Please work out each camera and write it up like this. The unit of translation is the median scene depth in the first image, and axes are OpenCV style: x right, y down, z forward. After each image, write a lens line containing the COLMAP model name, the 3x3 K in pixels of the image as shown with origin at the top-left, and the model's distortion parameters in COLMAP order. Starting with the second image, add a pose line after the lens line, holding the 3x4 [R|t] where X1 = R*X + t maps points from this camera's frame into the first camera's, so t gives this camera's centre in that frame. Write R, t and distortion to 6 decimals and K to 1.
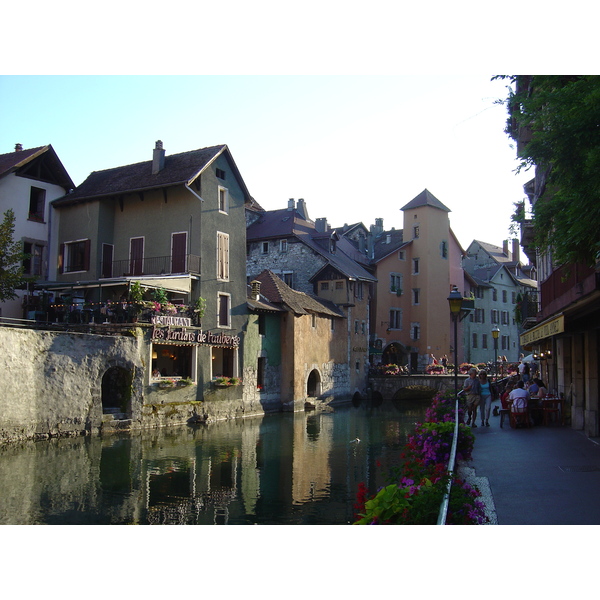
lens RADIAL K [[676.5, 0, 300.0], [0, 676.5, 300.0], [0, 0, 1]] dist [-0.135057, 0.001272]
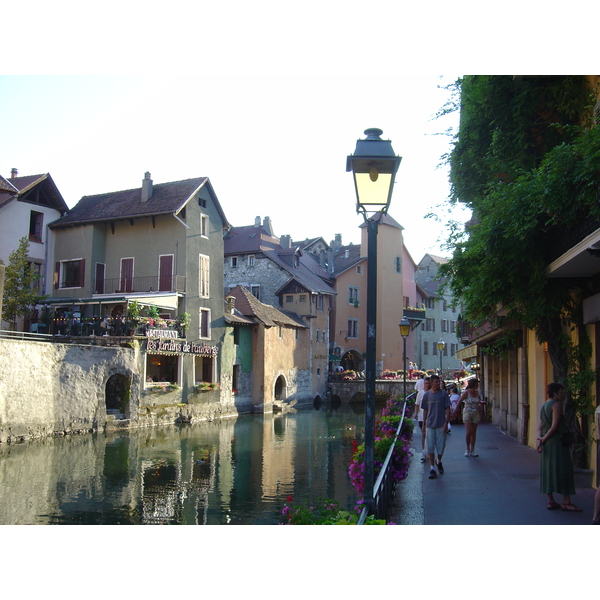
lens RADIAL K [[676.5, 0, 300.0], [0, 676.5, 300.0], [0, 0, 1]] dist [-0.135057, 0.001272]
pose [[0.997755, 0.009018, 0.066364, -0.019287], [-0.008709, 0.999950, -0.004953, -0.013643], [-0.066405, 0.004364, 0.997783, -0.095742]]
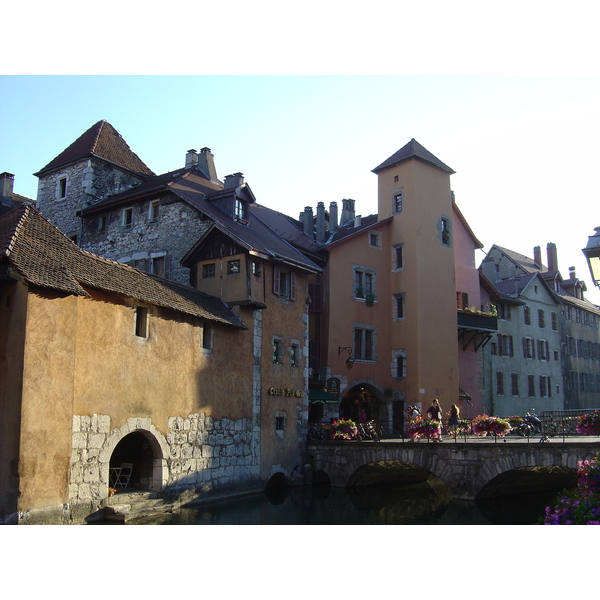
lens RADIAL K [[676.5, 0, 300.0], [0, 676.5, 300.0], [0, 0, 1]] dist [-0.135057, 0.001272]
pose [[0.999465, -0.013690, -0.029697, 0.124541], [0.011066, 0.996167, -0.086767, 0.049345], [0.030771, 0.086392, 0.995786, 0.487697]]
